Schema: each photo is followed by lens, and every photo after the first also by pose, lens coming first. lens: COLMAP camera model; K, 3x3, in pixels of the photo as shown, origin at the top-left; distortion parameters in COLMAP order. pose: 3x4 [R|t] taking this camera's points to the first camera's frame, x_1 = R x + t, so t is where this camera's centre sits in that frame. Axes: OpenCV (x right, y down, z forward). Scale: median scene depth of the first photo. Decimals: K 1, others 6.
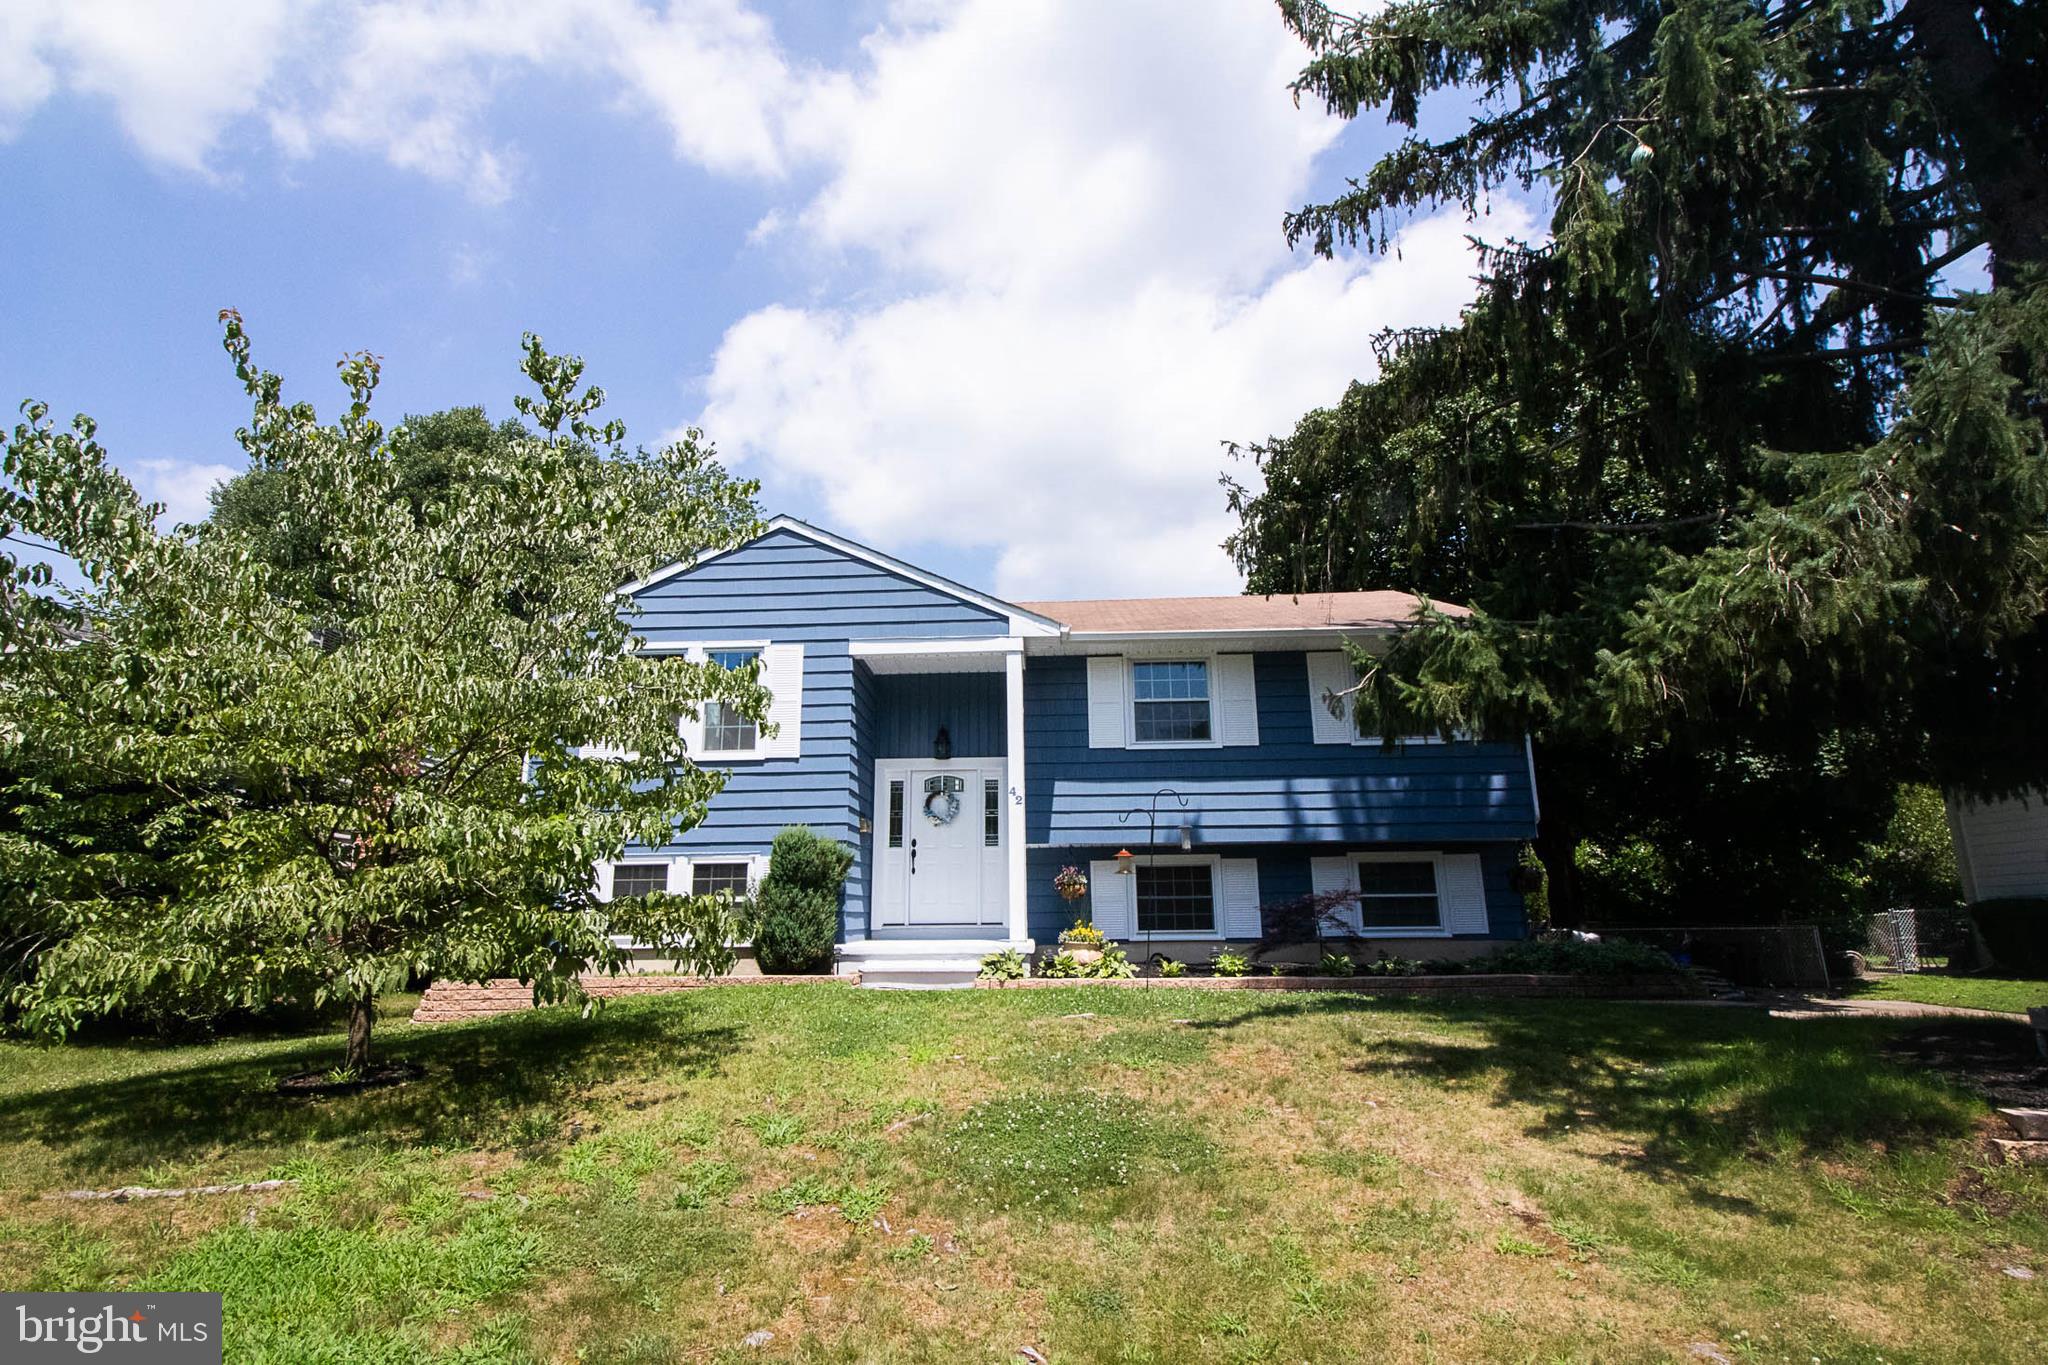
lens RADIAL K [[1045.8, 0, 1019.6], [0, 1045.8, 670.1], [0, 0, 1]] dist [0.000682, -0.000017]
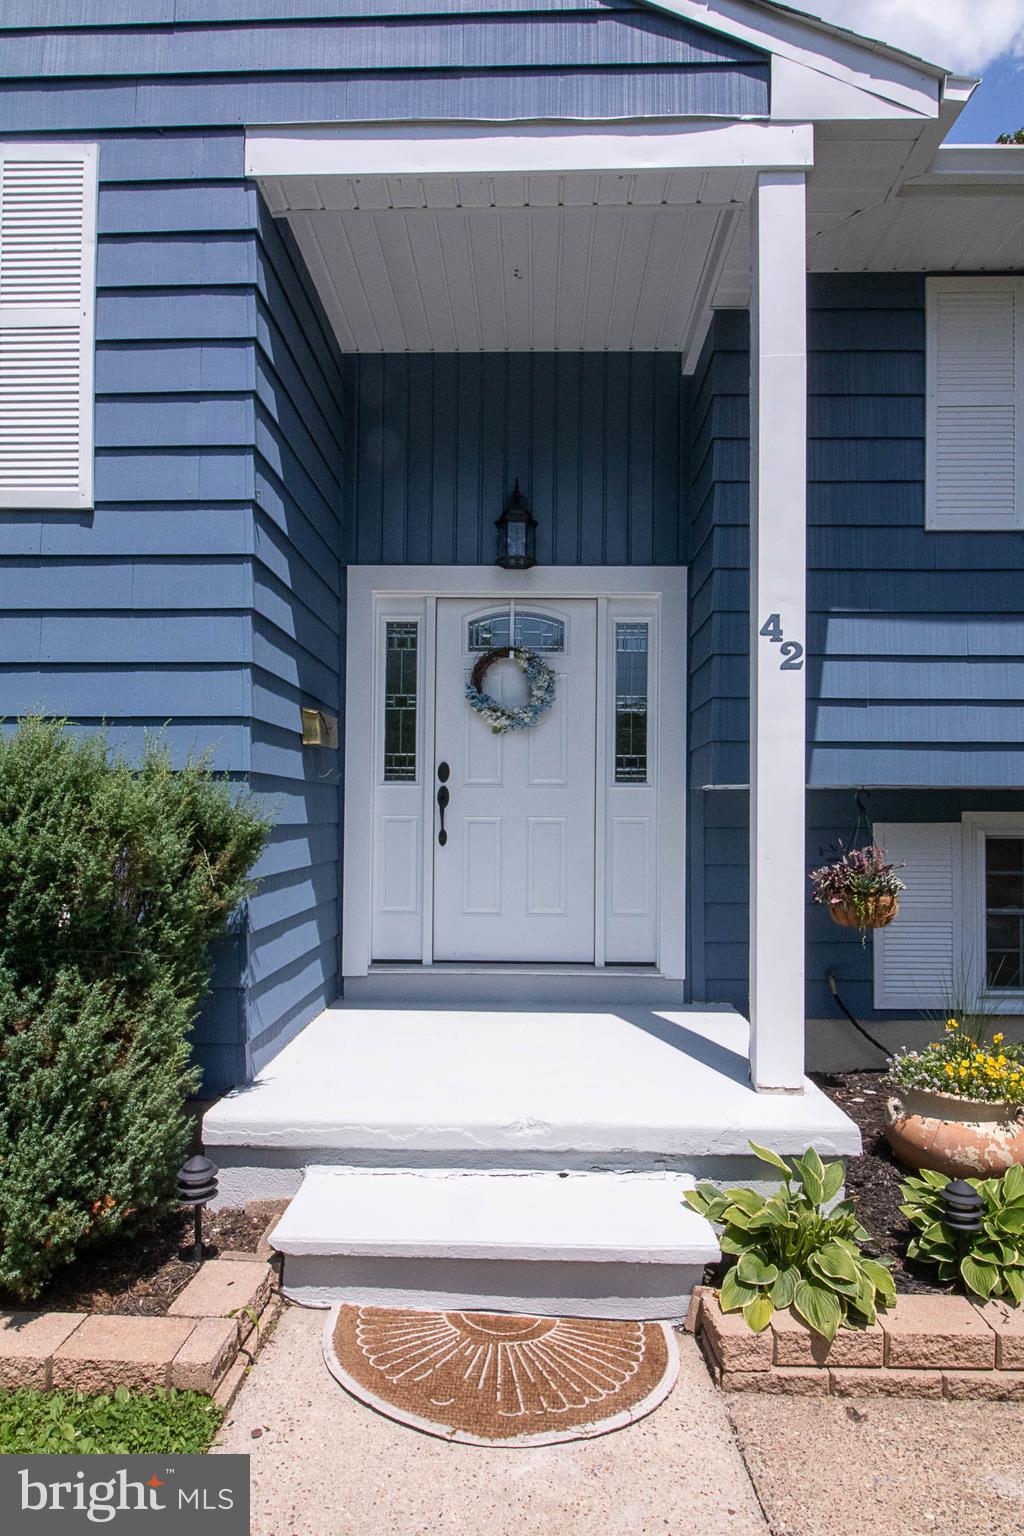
lens RADIAL K [[868.1, 0, 514.7], [0, 868.1, 771.6], [0, 0, 1]] dist [-0.004026, -0.001778]
pose [[0.999725, 0.014434, 0.018475, -0.081946], [-0.017632, 0.982263, 0.186678, 0.103550], [-0.015453, -0.186952, 0.982247, 0.682911]]
